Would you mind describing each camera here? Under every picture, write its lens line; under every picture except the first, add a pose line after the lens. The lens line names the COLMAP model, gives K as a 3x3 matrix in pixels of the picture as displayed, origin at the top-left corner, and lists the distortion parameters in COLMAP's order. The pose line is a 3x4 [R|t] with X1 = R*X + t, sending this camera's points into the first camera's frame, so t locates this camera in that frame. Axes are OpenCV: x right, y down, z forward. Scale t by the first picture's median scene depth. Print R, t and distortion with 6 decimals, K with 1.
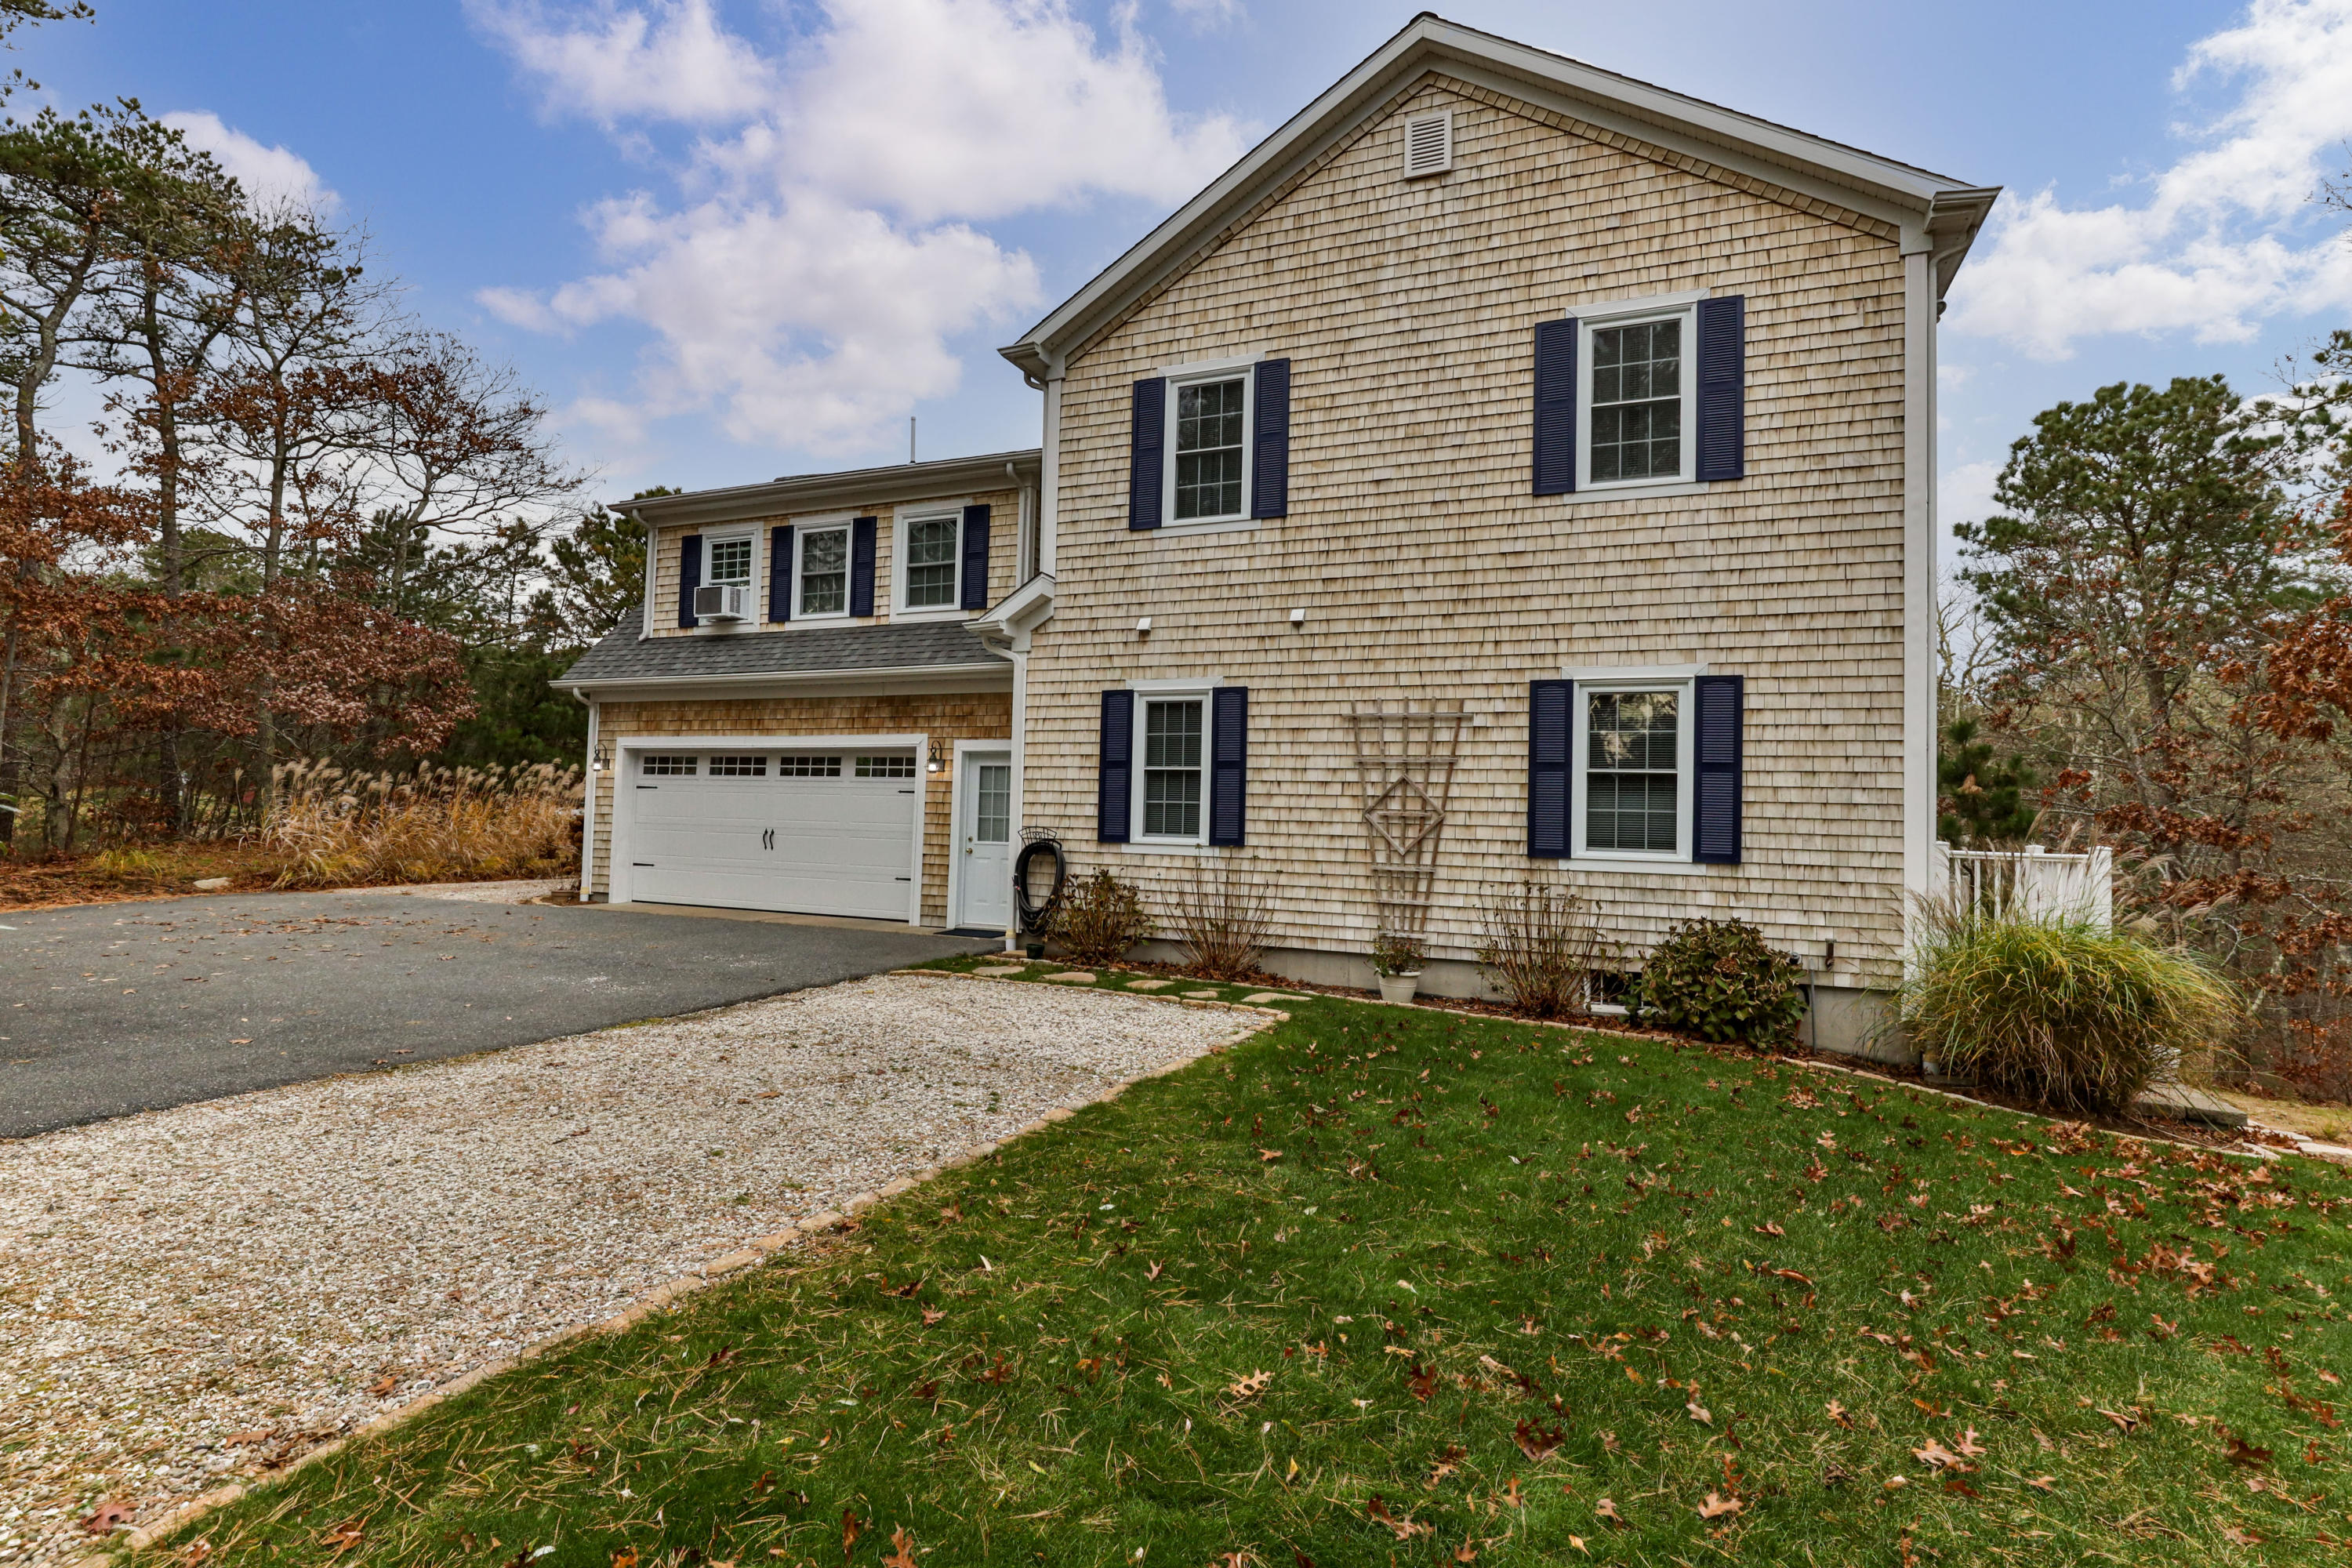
lens RADIAL K [[1106.0, 0, 1172.0], [0, 1106.0, 778.1], [0, 0, 1]] dist [-0.011039, 0.003682]
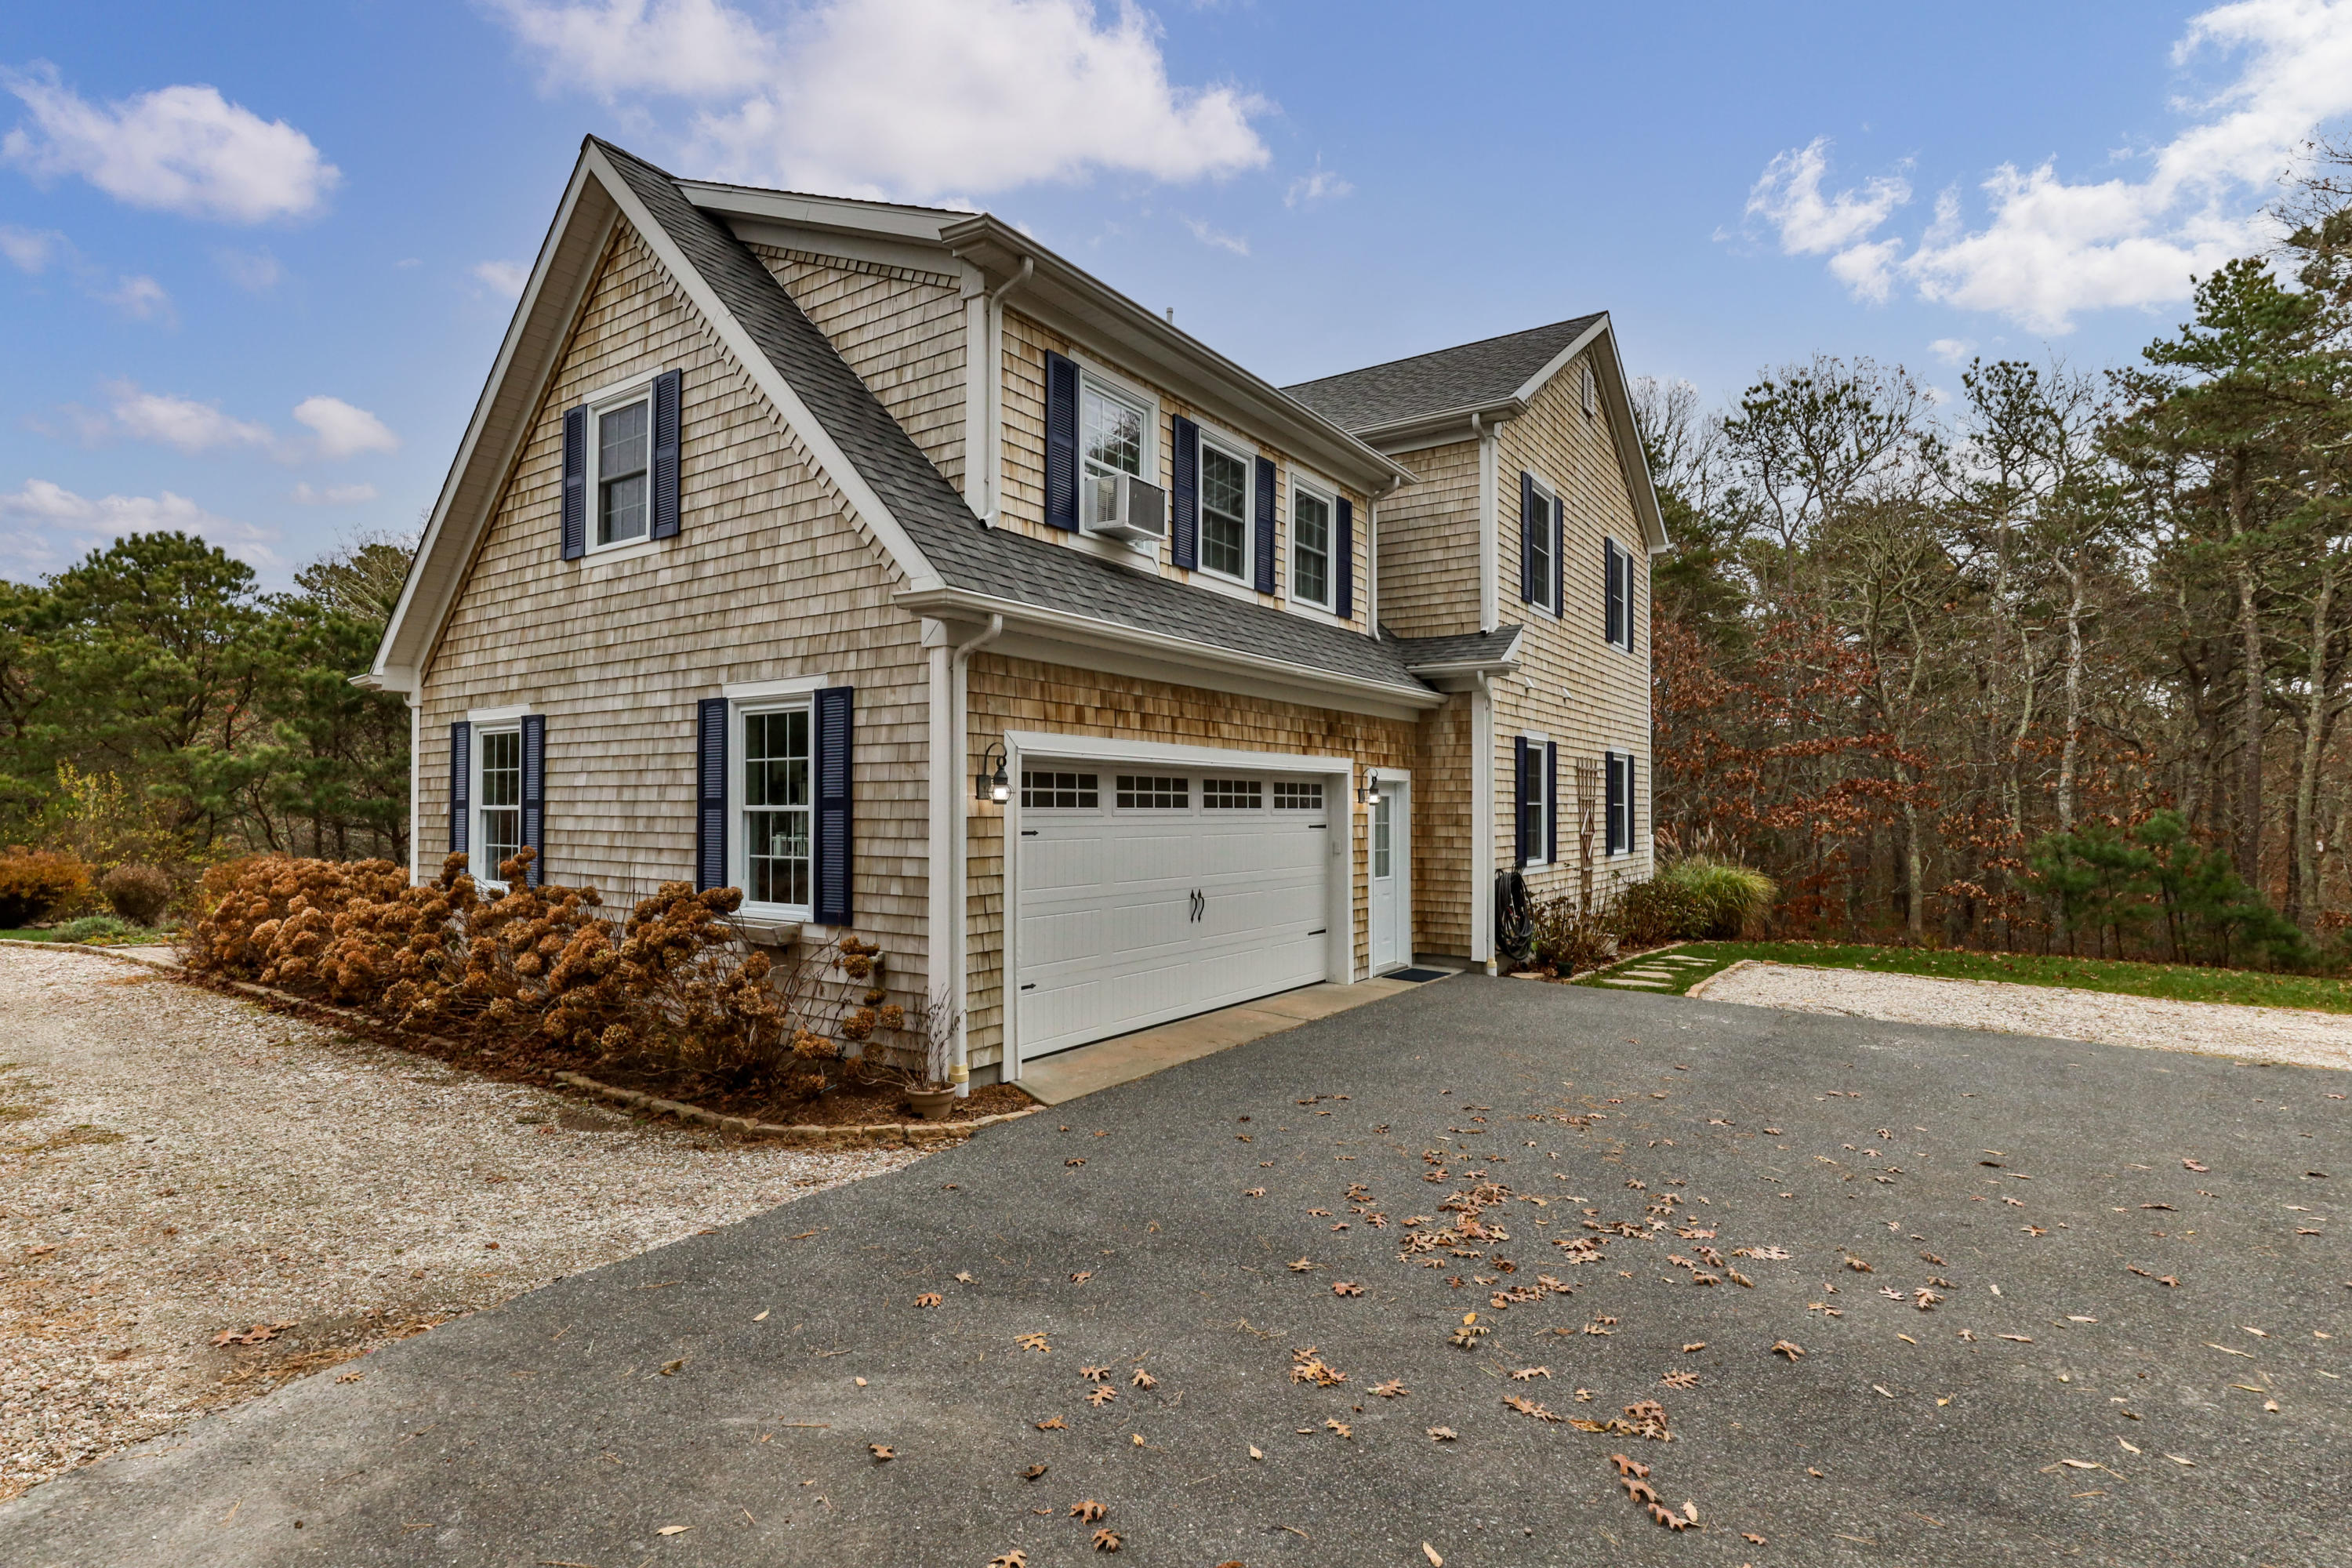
lens RADIAL K [[1106.0, 0, 1176.1], [0, 1106.0, 805.7], [0, 0, 1]] dist [-0.011039, 0.003682]
pose [[0.225008, -0.016963, 0.974209, -1.313899], [-0.027491, 0.999340, 0.023751, -0.024796], [-0.973969, -0.032127, 0.224393, 1.139909]]
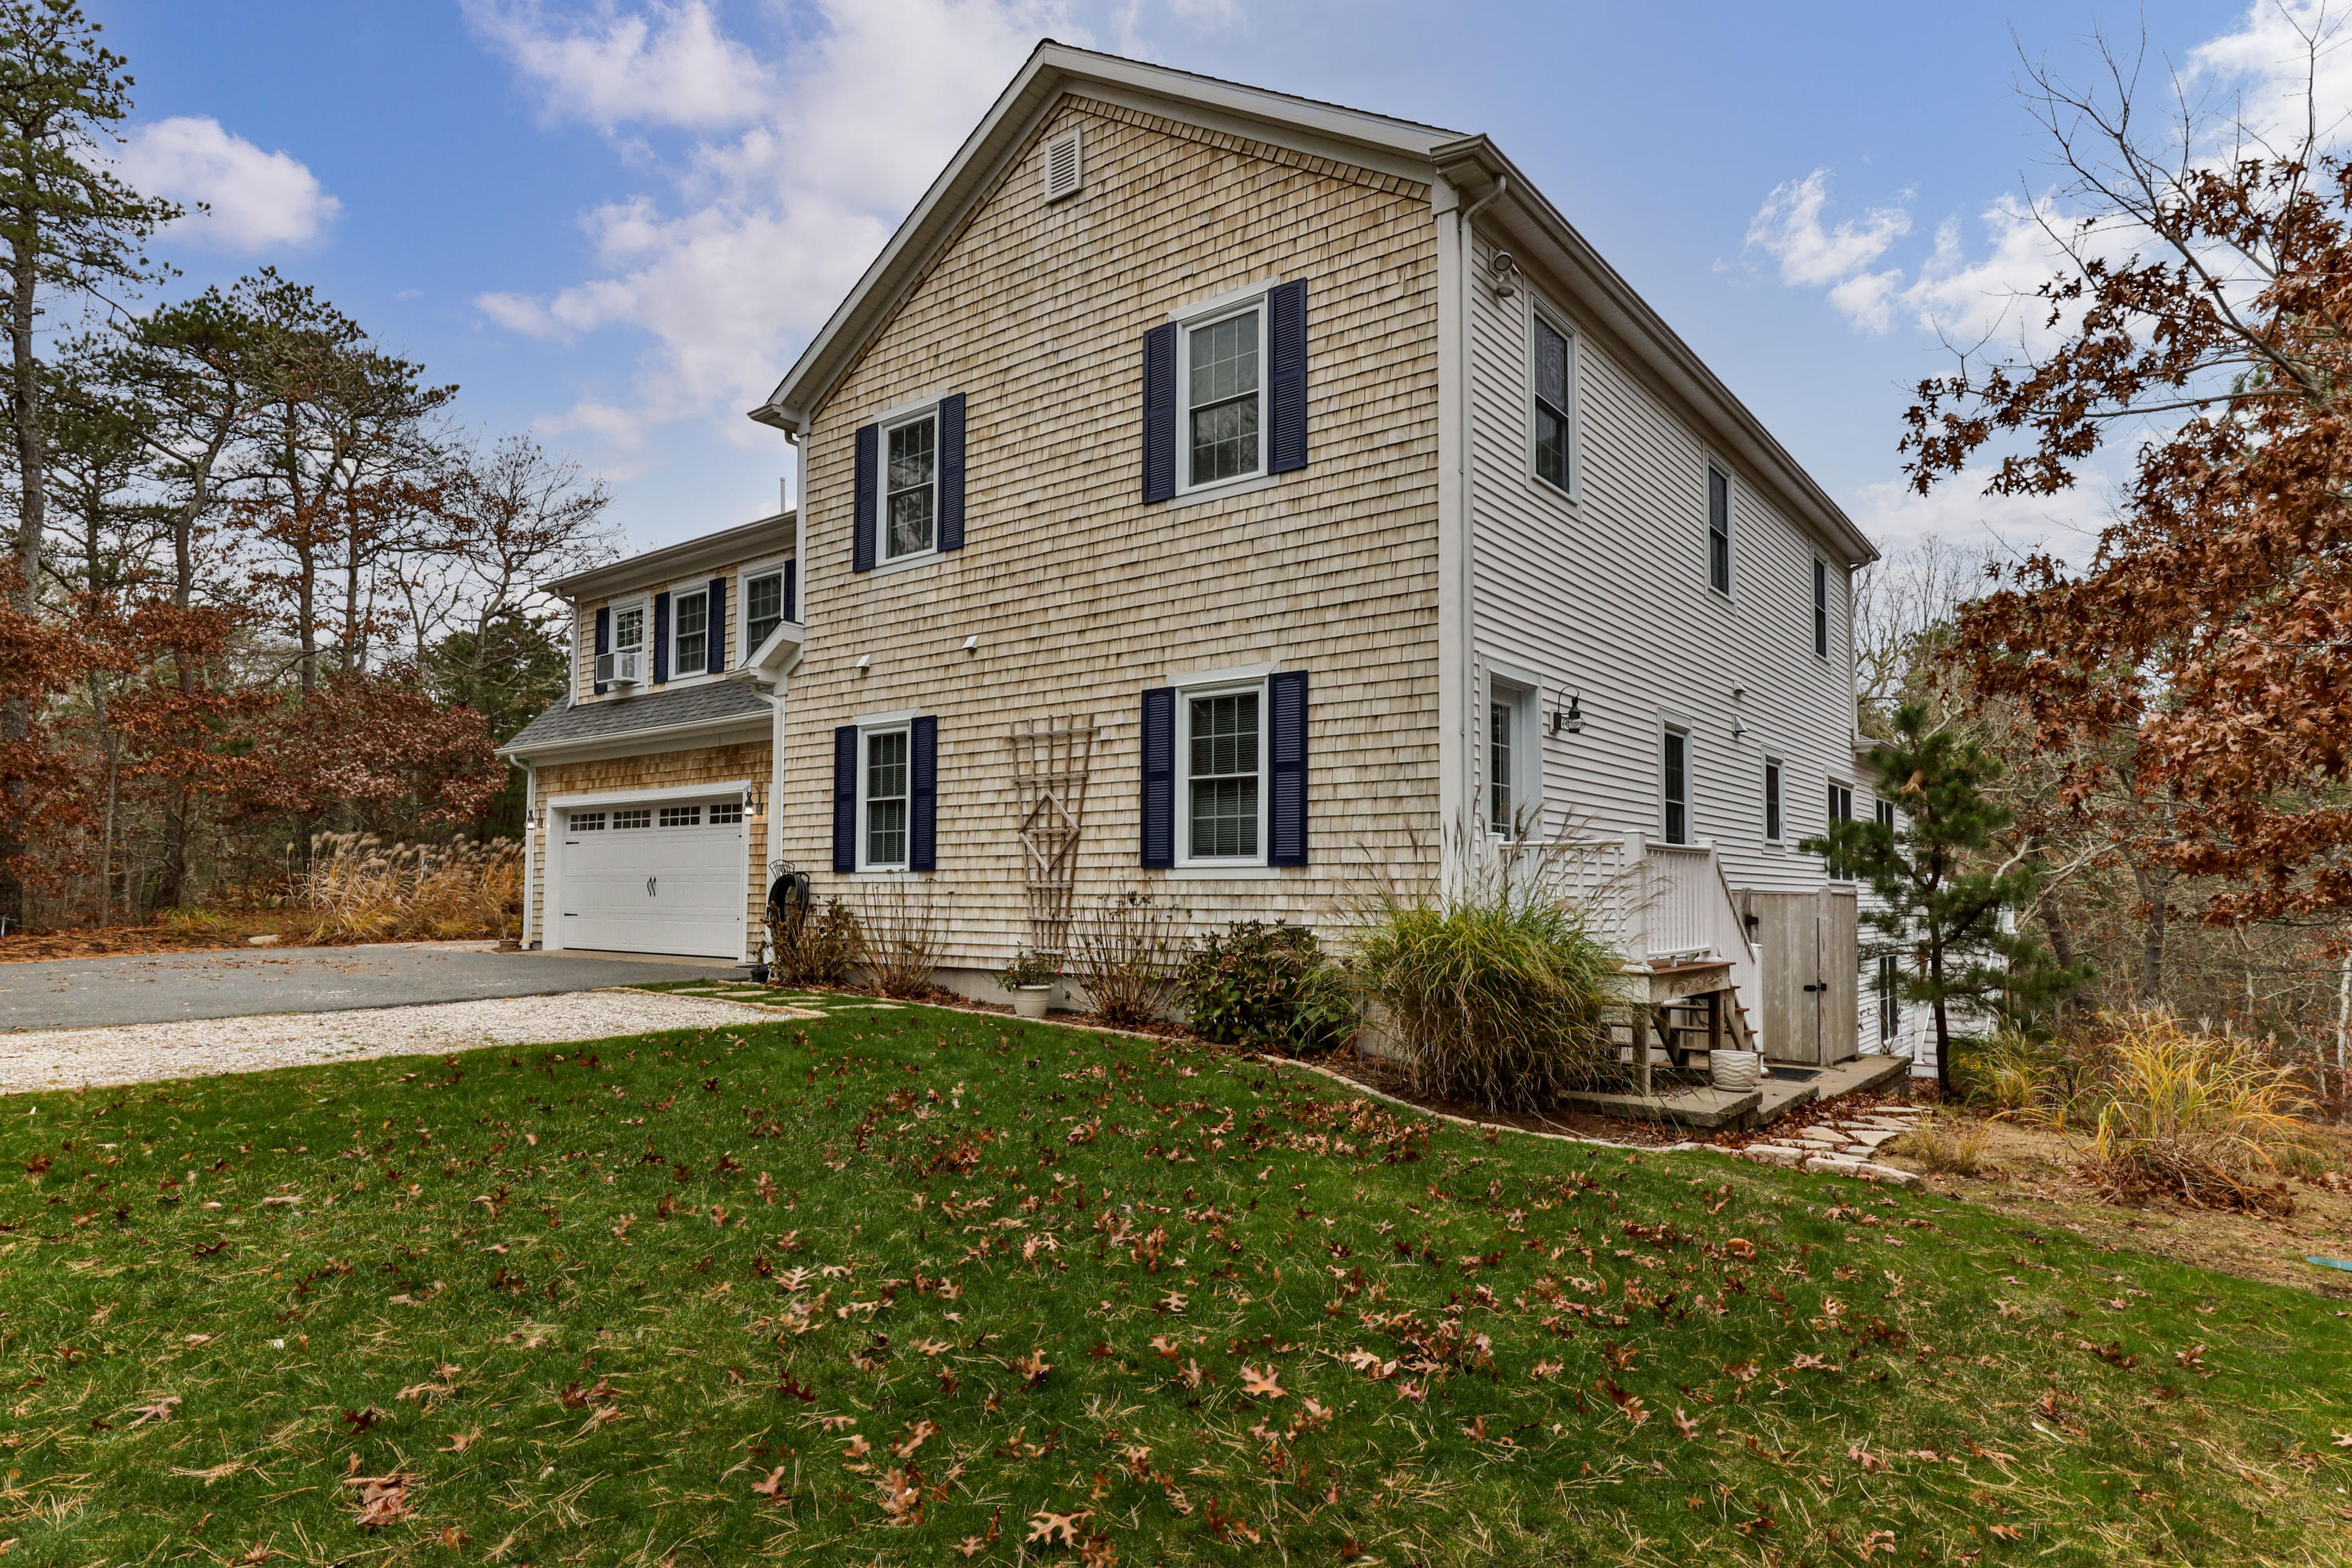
lens RADIAL K [[1276.1, 0, 1171.4], [0, 1276.1, 819.5], [0, 0, 1]] dist [0.001268, -0.003577]
pose [[0.966914, -0.039265, -0.252063, 0.569789], [0.034070, 0.999108, -0.024942, 0.051005], [0.252817, 0.015529, 0.967389, -0.089224]]
